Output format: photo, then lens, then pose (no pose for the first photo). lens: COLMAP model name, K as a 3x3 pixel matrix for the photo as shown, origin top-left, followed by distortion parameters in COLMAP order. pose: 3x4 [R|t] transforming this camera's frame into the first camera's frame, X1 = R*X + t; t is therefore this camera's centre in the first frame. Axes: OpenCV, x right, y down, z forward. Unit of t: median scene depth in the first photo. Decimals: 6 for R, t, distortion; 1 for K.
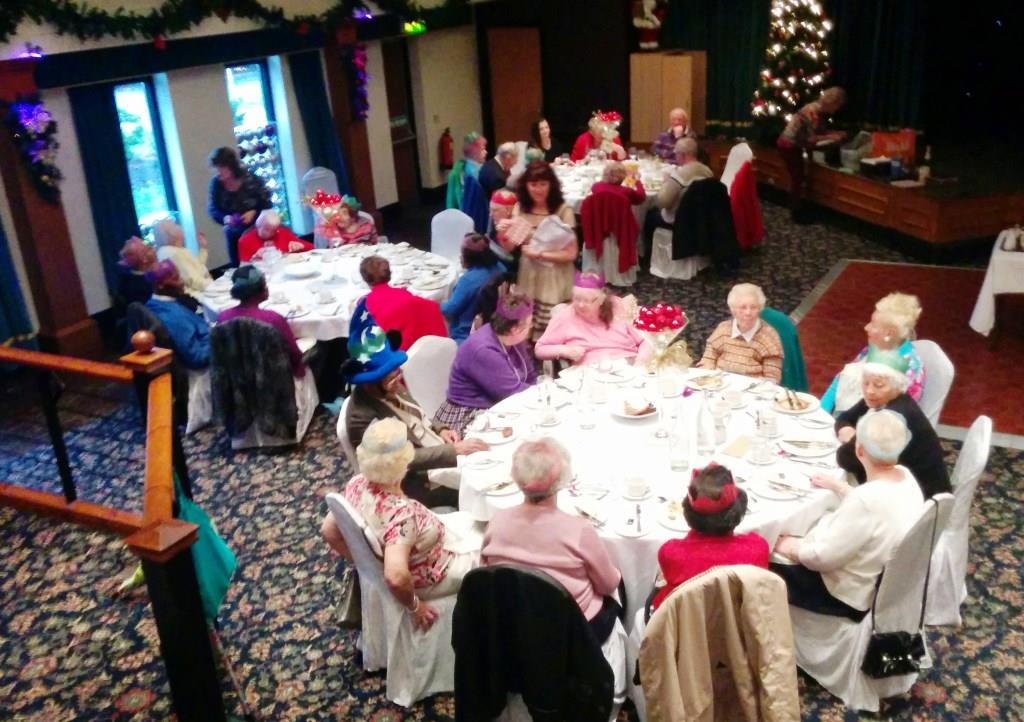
lens RADIAL K [[1034.8, 0, 564.4], [0, 1034.8, 375.1], [0, 0, 1]] dist [0.112369, -0.152490]
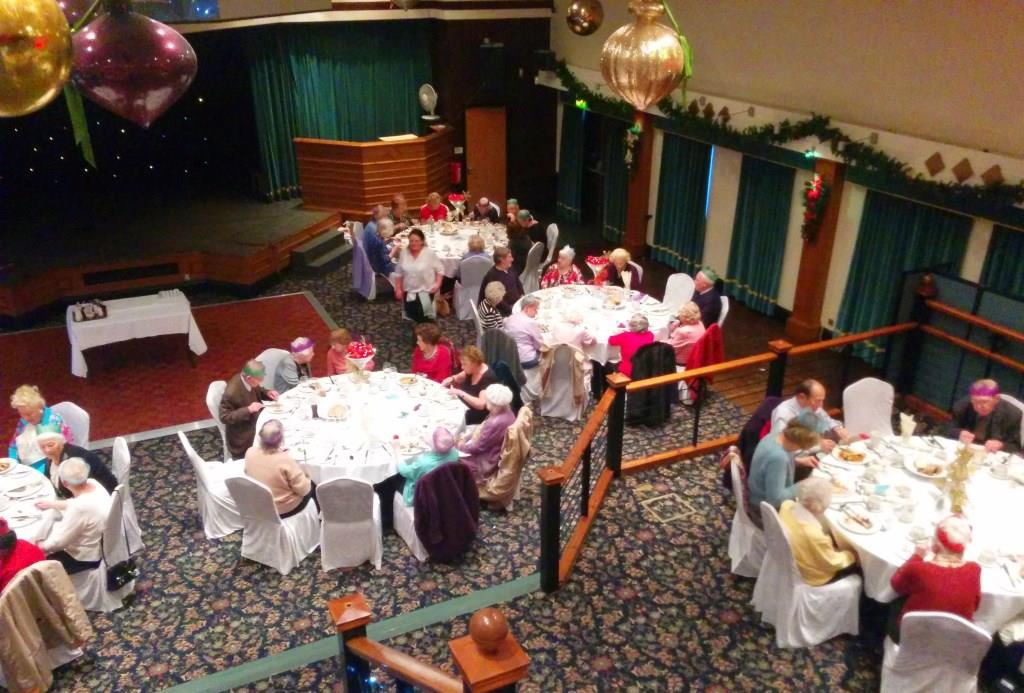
lens RADIAL K [[879.8, 0, 515.3], [0, 879.8, 390.4], [0, 0, 1]] dist [0.080413, -0.105734]
pose [[0.611148, -0.303830, 0.730880, -0.290723], [0.270117, 0.948017, 0.168228, -0.113186], [-0.743999, 0.094610, 0.661449, -0.555960]]
